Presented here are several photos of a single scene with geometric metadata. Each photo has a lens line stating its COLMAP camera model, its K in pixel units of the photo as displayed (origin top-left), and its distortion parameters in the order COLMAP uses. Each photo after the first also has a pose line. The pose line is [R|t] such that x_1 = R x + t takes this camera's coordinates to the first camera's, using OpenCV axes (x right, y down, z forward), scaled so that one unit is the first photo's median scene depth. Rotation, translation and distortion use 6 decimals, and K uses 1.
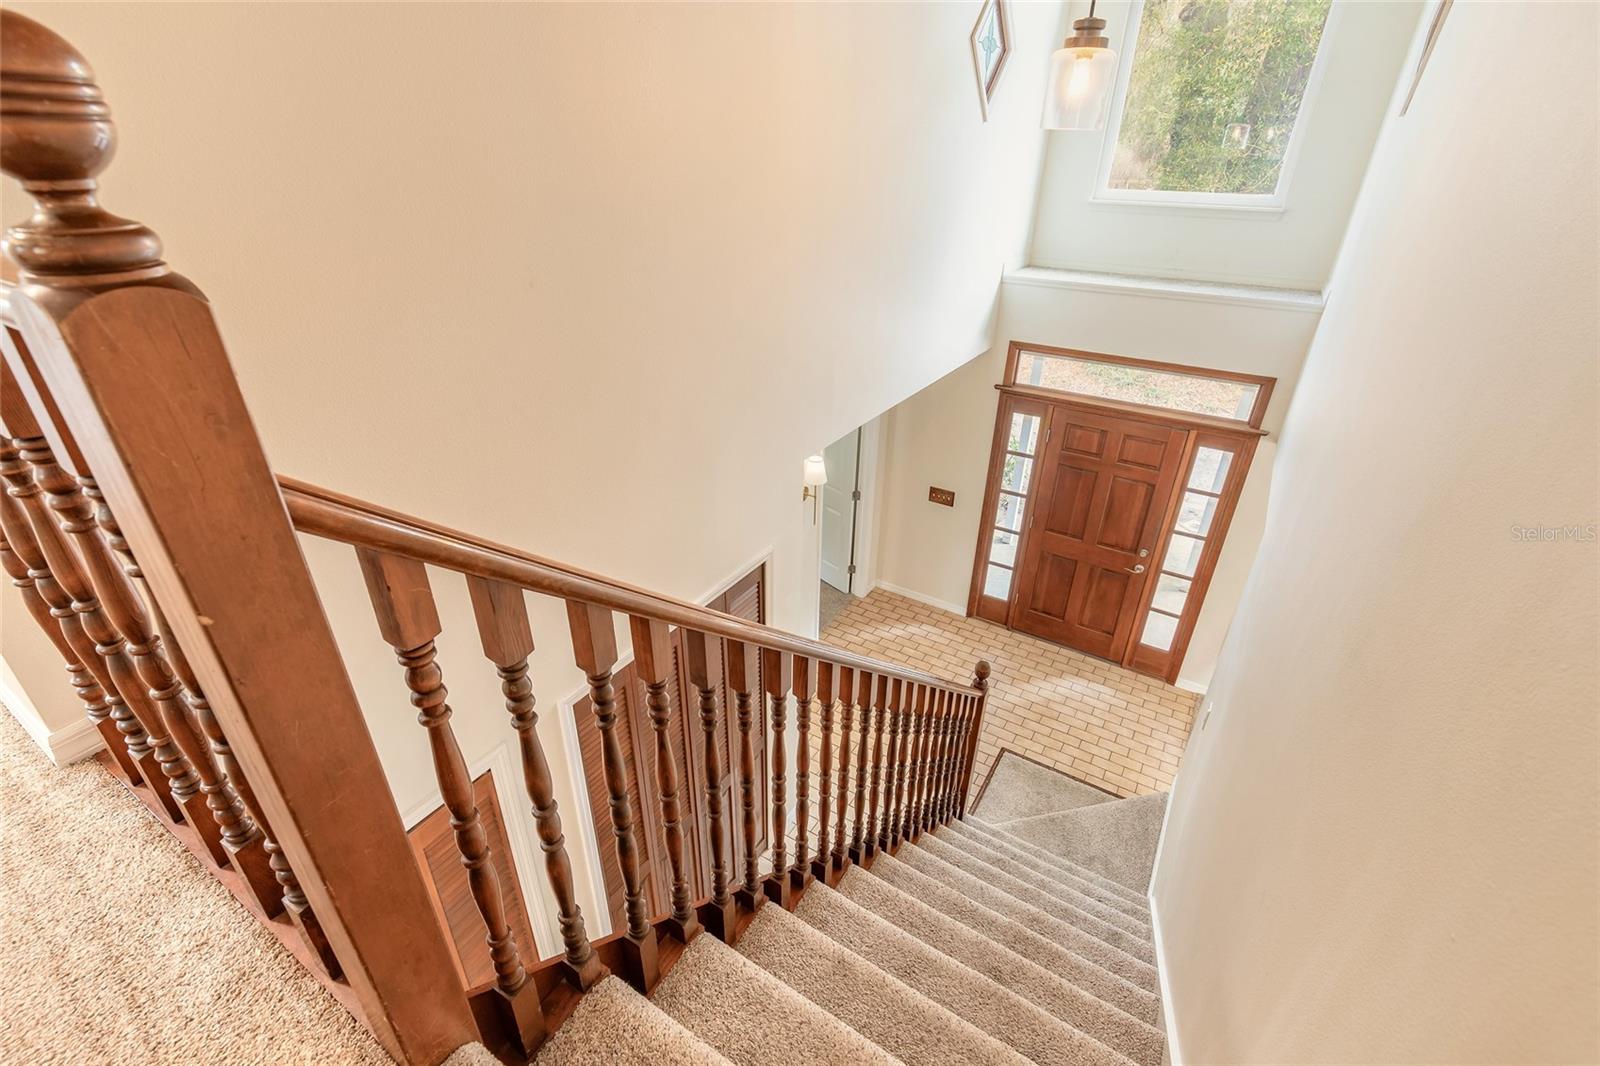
lens RADIAL K [[719.4, 0, 802.2], [0, 719.4, 537.4], [0, 0, 1]] dist [0.007651, -0.002377]
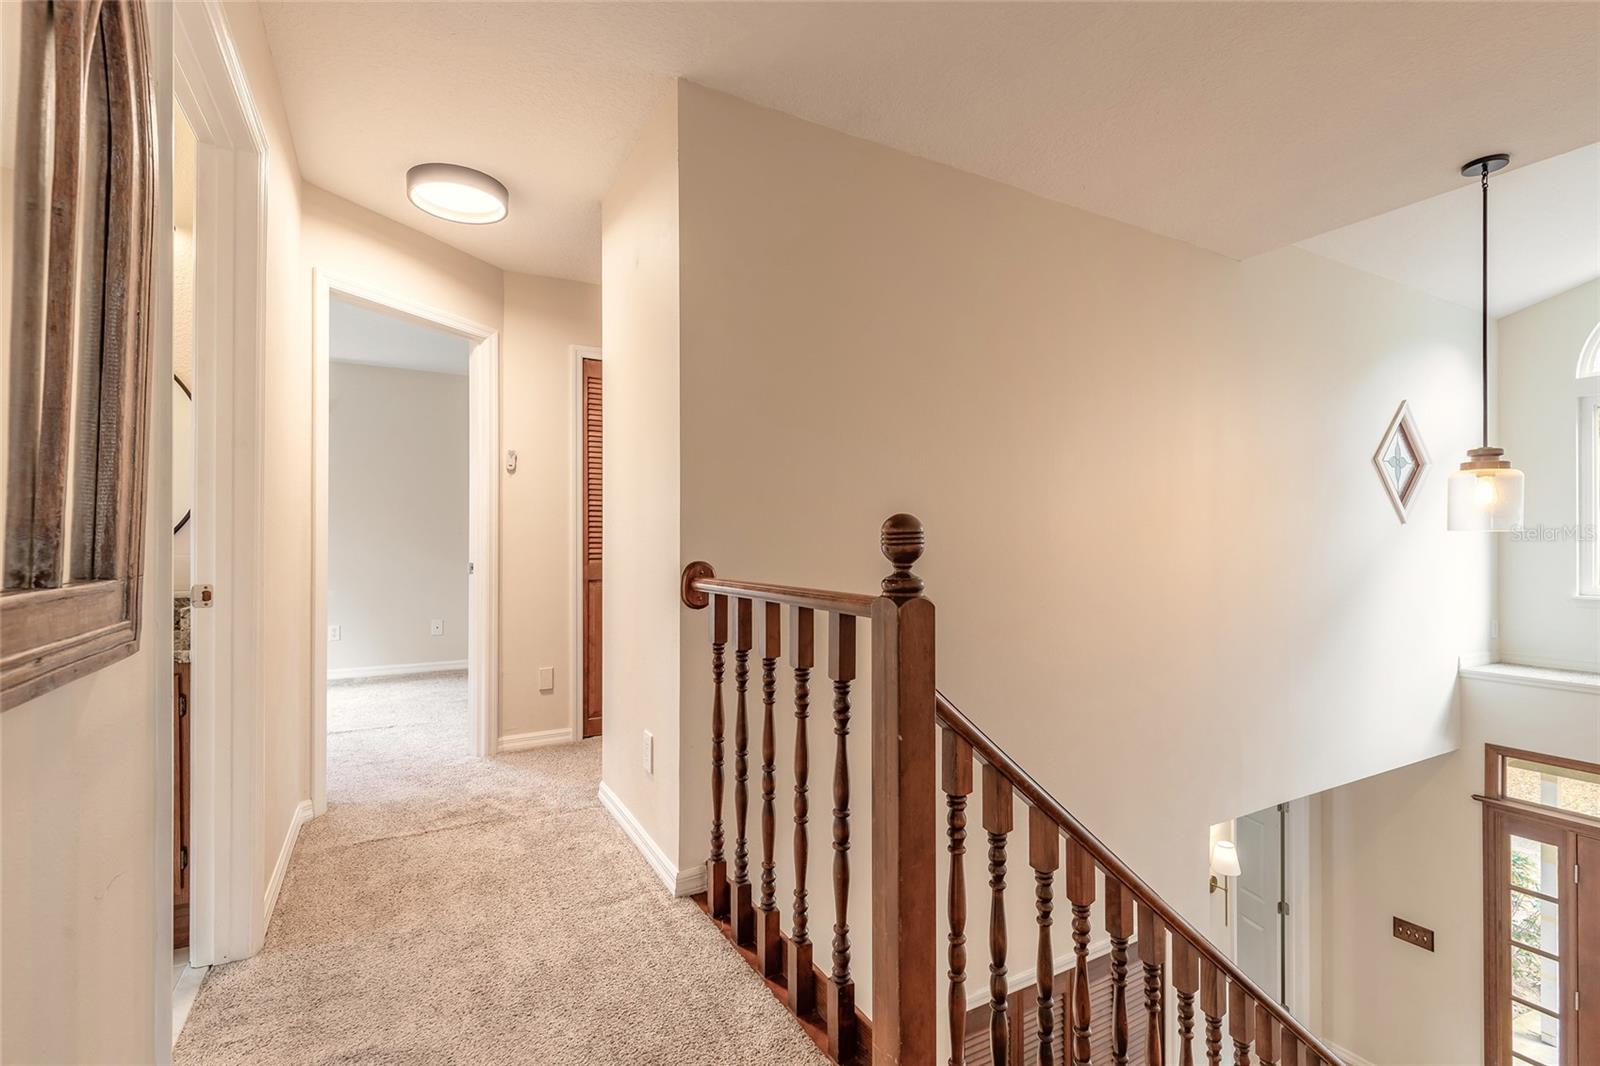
lens RADIAL K [[719.4, 0, 801.8], [0, 719.4, 533.7], [0, 0, 1]] dist [0.007651, -0.002377]
pose [[0.874431, -0.018976, -0.484779, 0.000544], [-0.222492, 0.872276, -0.435468, 0.073359], [0.431125, 0.488646, 0.758523, -0.138957]]
